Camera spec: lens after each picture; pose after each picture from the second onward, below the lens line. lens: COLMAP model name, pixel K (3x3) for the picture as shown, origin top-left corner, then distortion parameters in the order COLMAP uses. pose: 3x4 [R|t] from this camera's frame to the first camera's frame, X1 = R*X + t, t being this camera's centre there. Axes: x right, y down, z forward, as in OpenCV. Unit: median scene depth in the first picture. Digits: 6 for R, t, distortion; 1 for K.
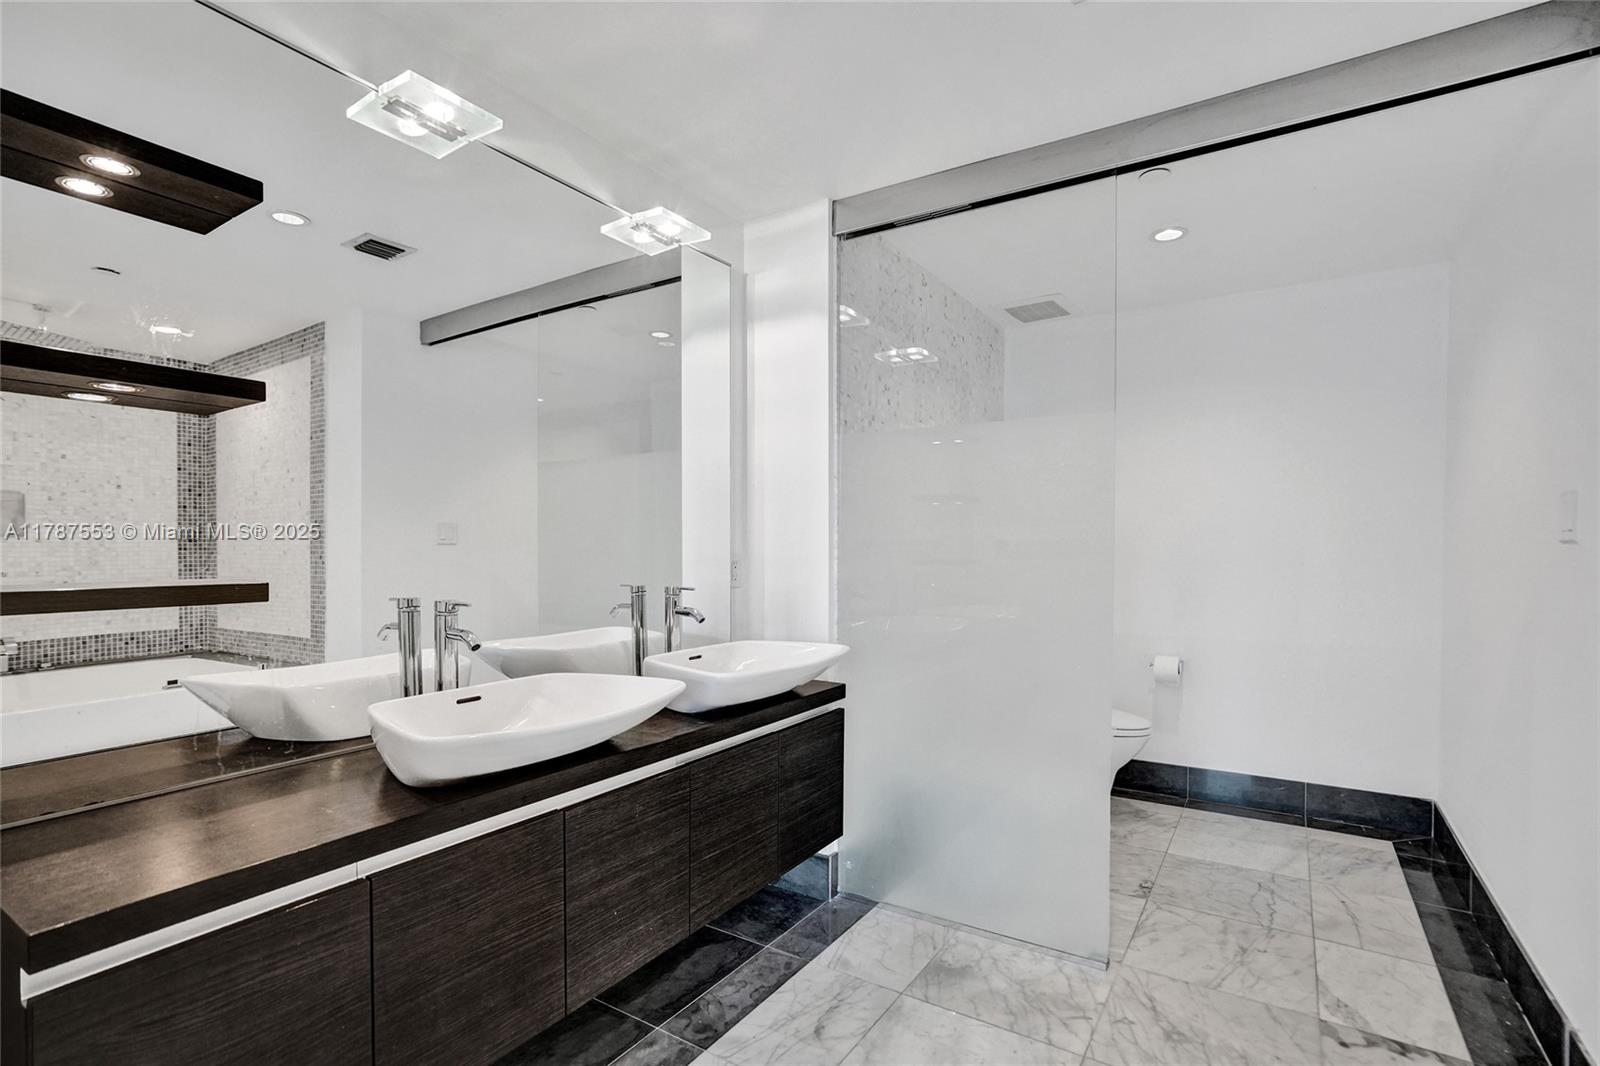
lens RADIAL K [[750.8, 0, 821.7], [0, 750.8, 560.7], [0, 0, 1]] dist [0.000331, 0.001182]
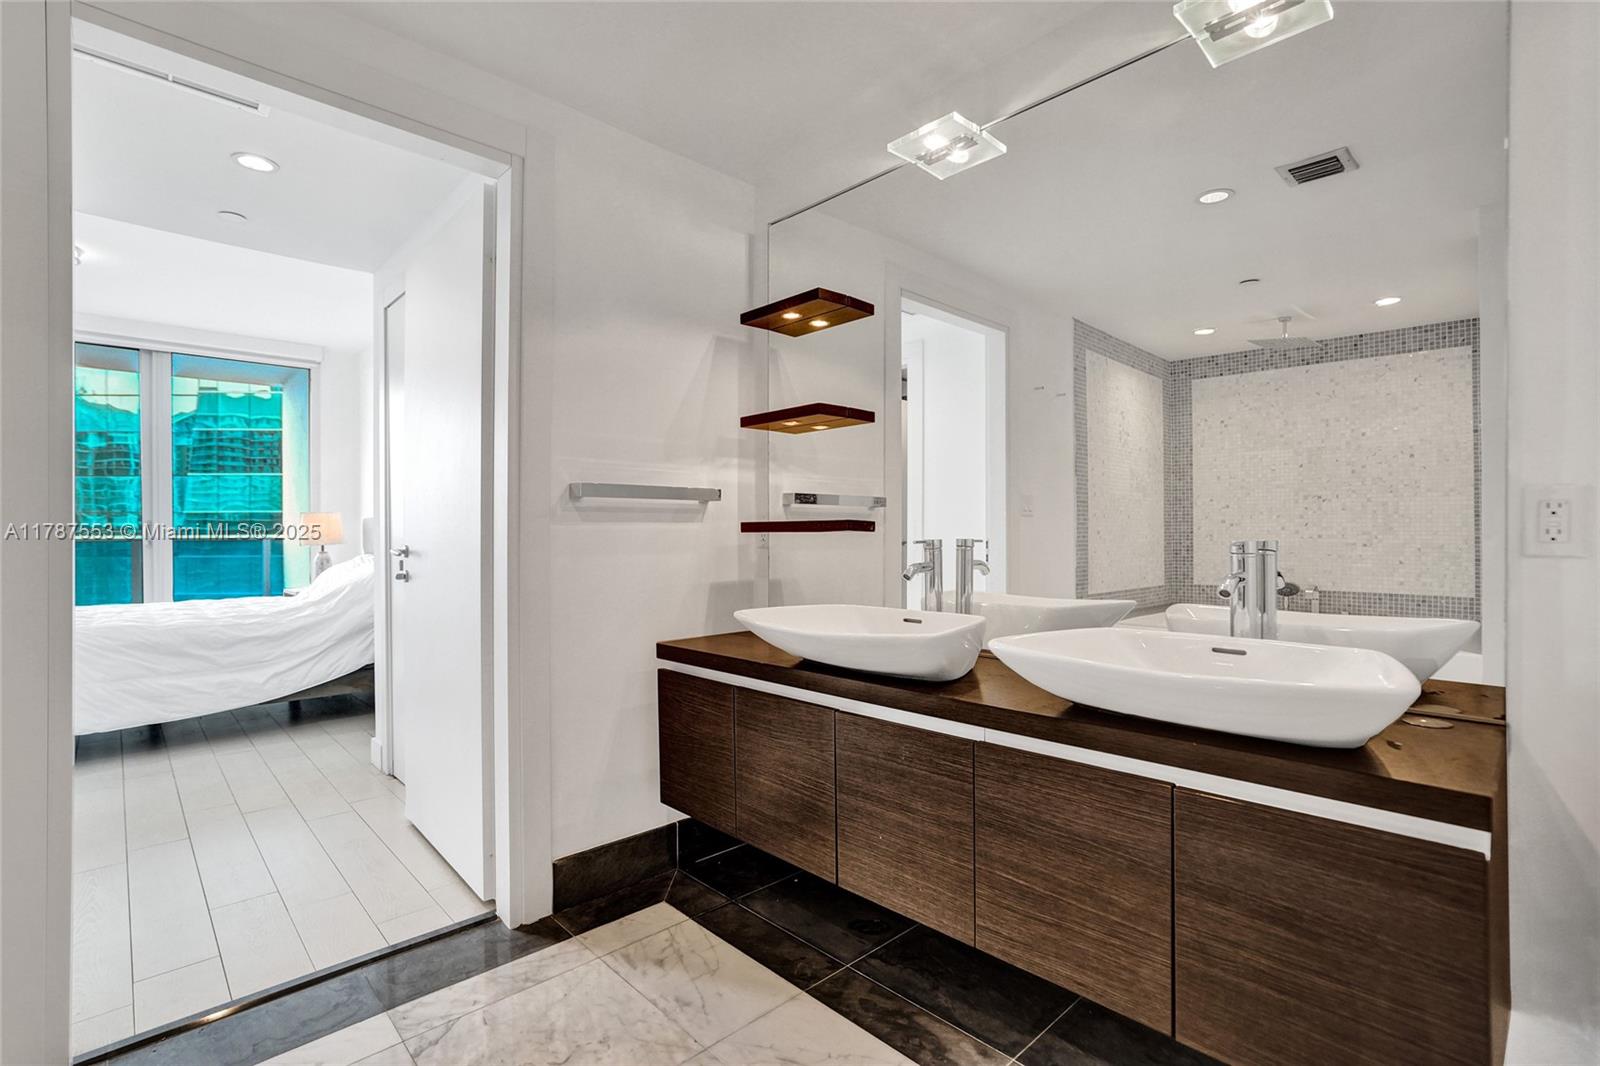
lens RADIAL K [[750.8, 0, 802.9], [0, 750.8, 527.4], [0, 0, 1]] dist [0.000331, 0.001182]
pose [[-0.230543, -0.004131, -0.973053, 0.620353], [-0.013053, 0.999914, -0.001153, 0.031936], [0.972975, 0.012436, -0.230577, 0.909938]]
